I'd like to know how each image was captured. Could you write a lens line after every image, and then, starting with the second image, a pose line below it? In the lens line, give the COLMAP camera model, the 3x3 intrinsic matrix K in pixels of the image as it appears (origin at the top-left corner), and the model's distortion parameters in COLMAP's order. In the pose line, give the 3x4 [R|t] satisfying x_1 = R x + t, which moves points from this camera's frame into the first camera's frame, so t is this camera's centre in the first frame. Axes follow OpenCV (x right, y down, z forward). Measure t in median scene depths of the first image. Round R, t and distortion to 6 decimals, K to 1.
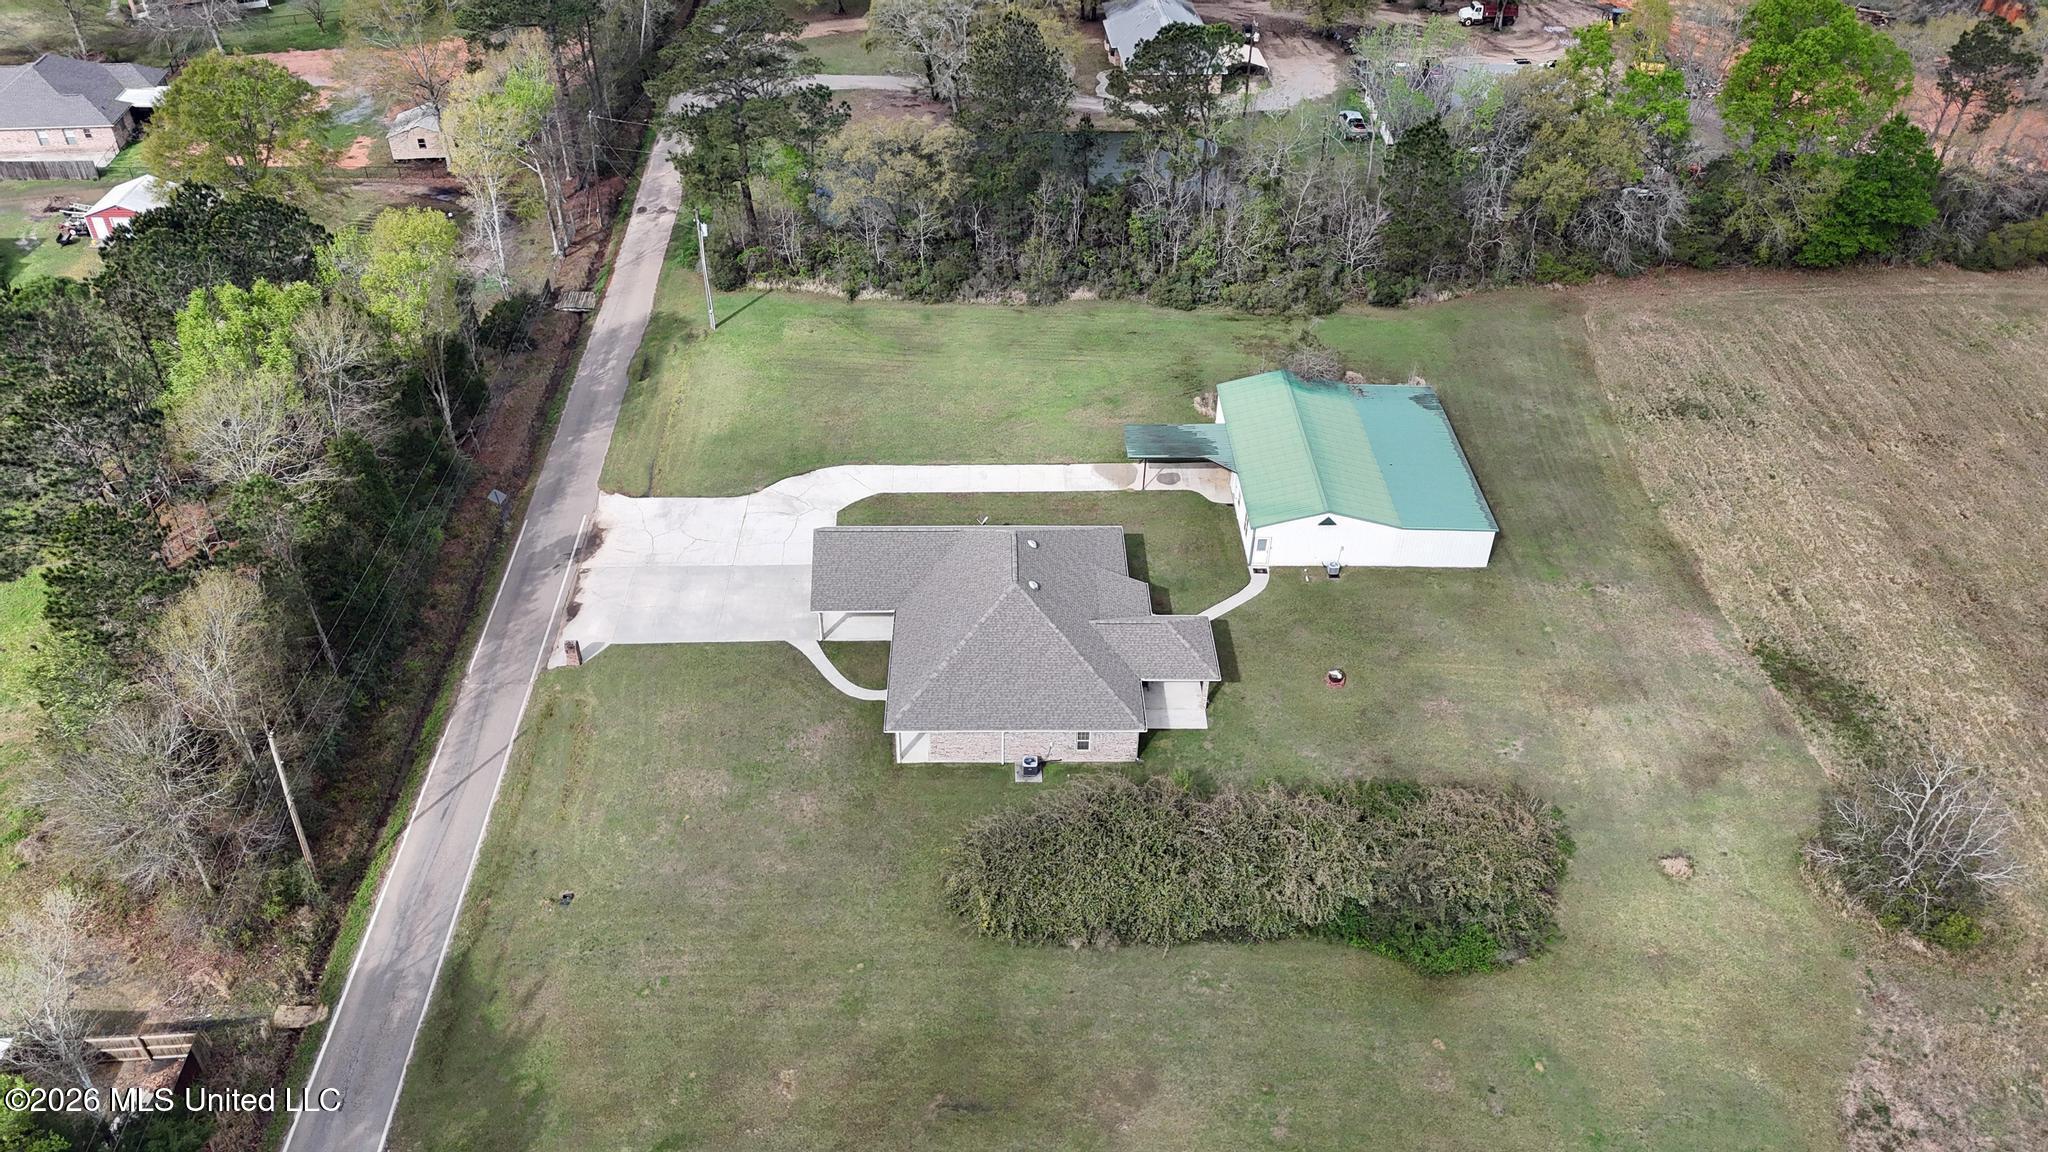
lens RADIAL K [[1498.6, 0, 1024.0], [0, 1498.6, 576.0], [0, 0, 1]] dist [0.071427, -0.062640]
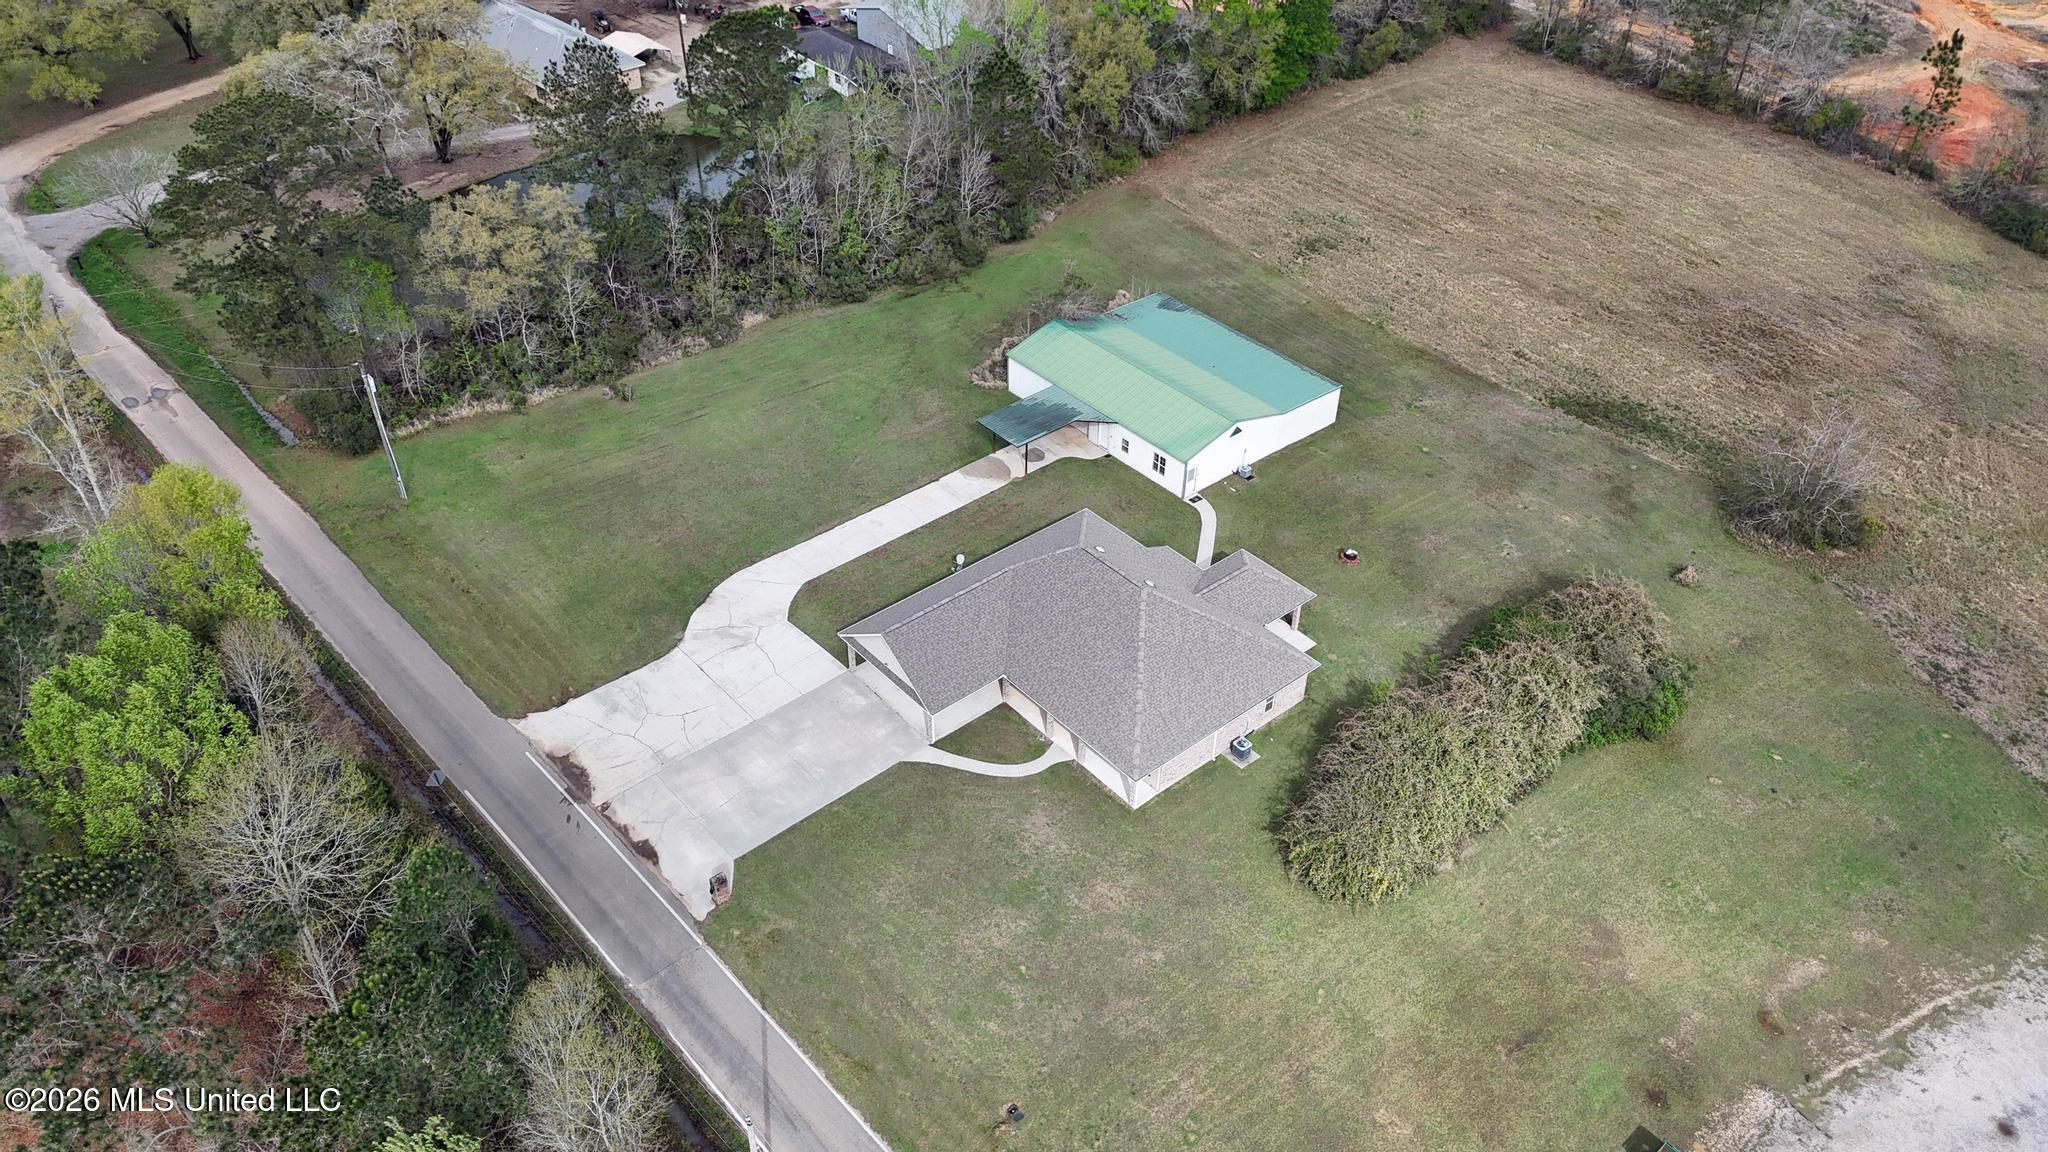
lens RADIAL K [[1498.6, 0, 1024.0], [0, 1498.6, 576.0], [0, 0, 1]] dist [0.071427, -0.062640]
pose [[0.773107, -0.394632, 0.496560, -0.462260], [0.378910, 0.915179, 0.137387, -0.140002], [-0.508658, 0.081937, 0.857061, 0.177383]]
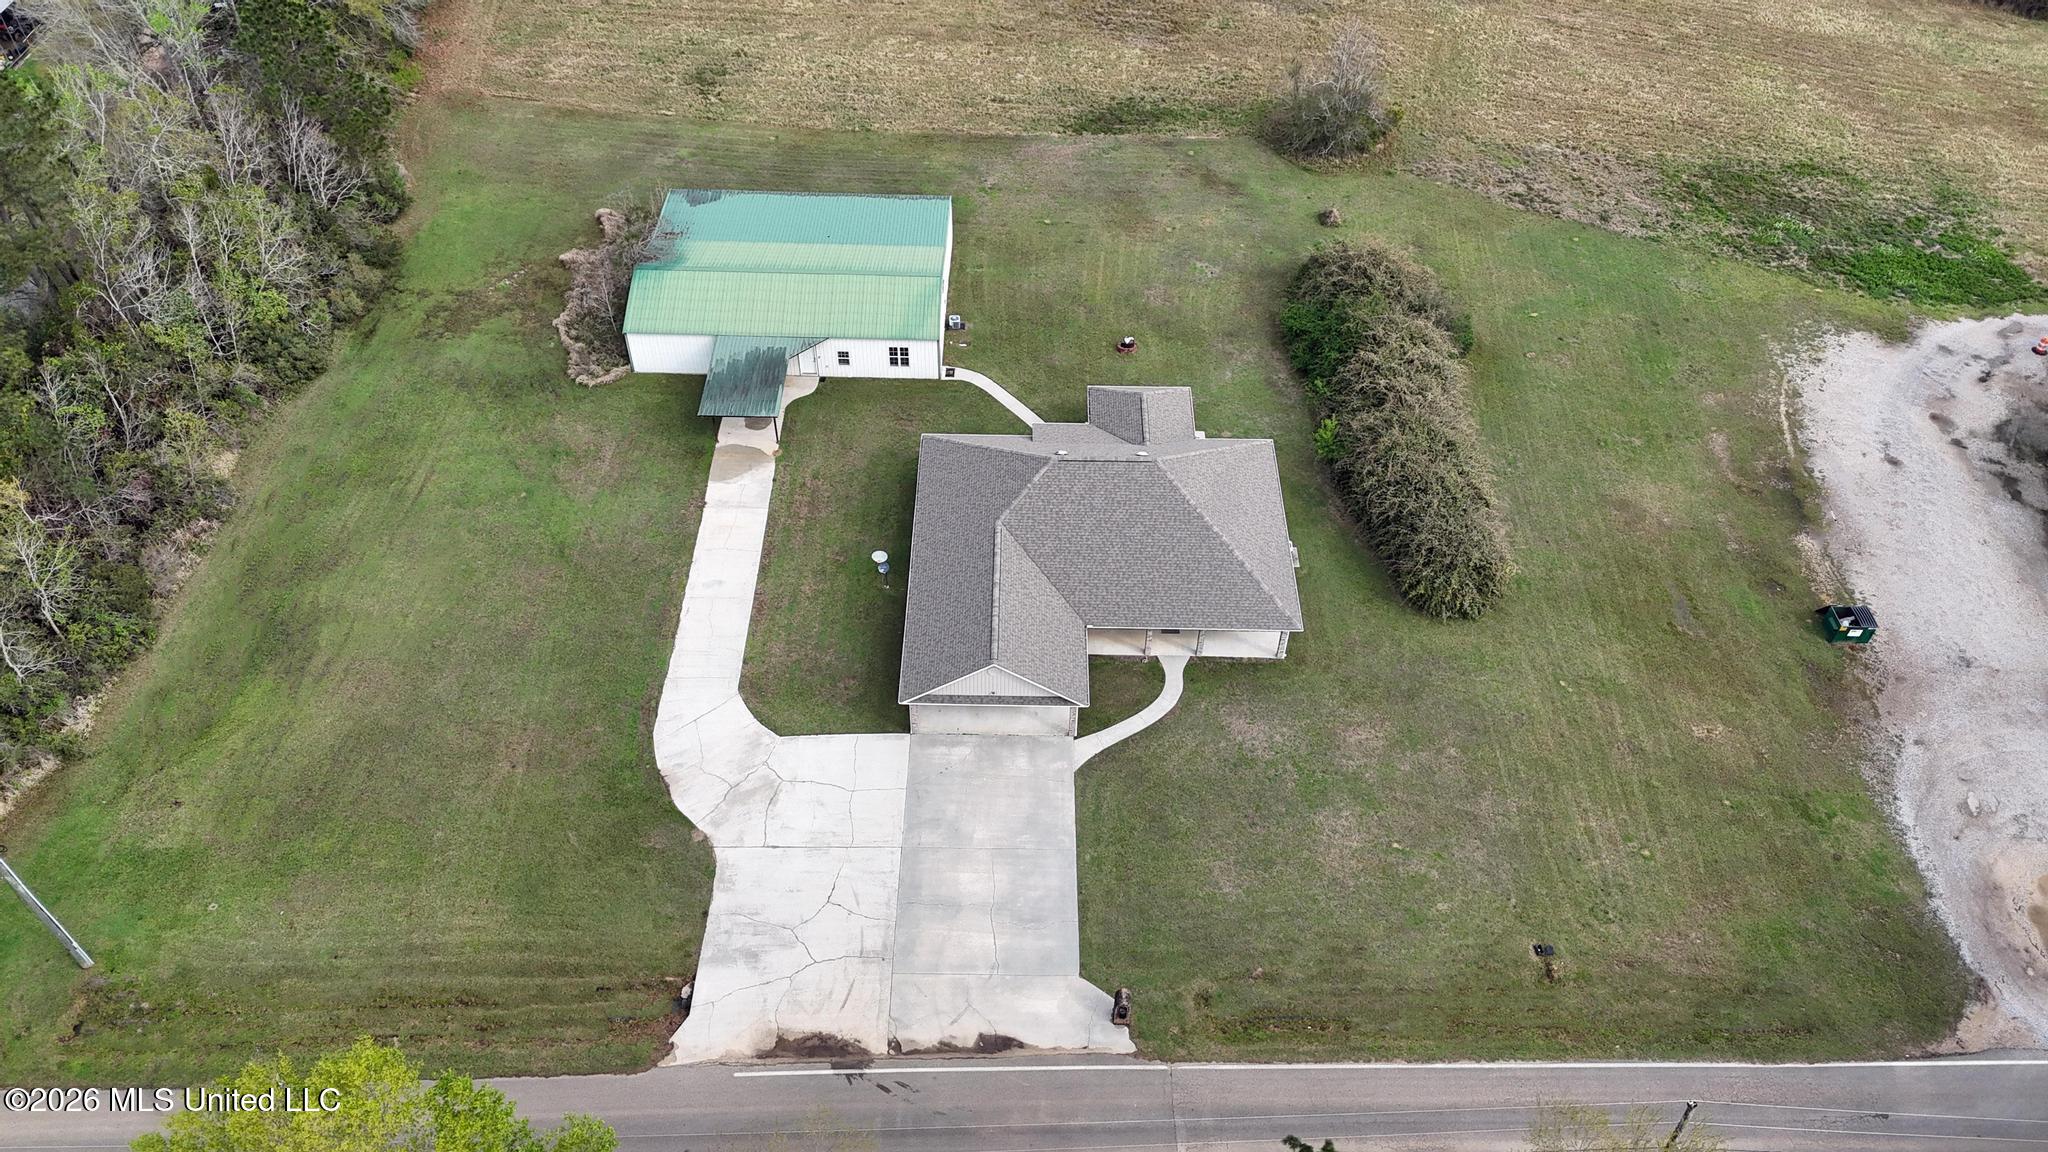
lens RADIAL K [[1498.6, 0, 1024.0], [0, 1498.6, 576.0], [0, 0, 1]] dist [0.071427, -0.062640]
pose [[0.028852, -0.724224, 0.688961, -0.570220], [0.588172, 0.569597, 0.574120, -0.435098], [-0.808221, 0.388663, 0.442402, 0.591981]]
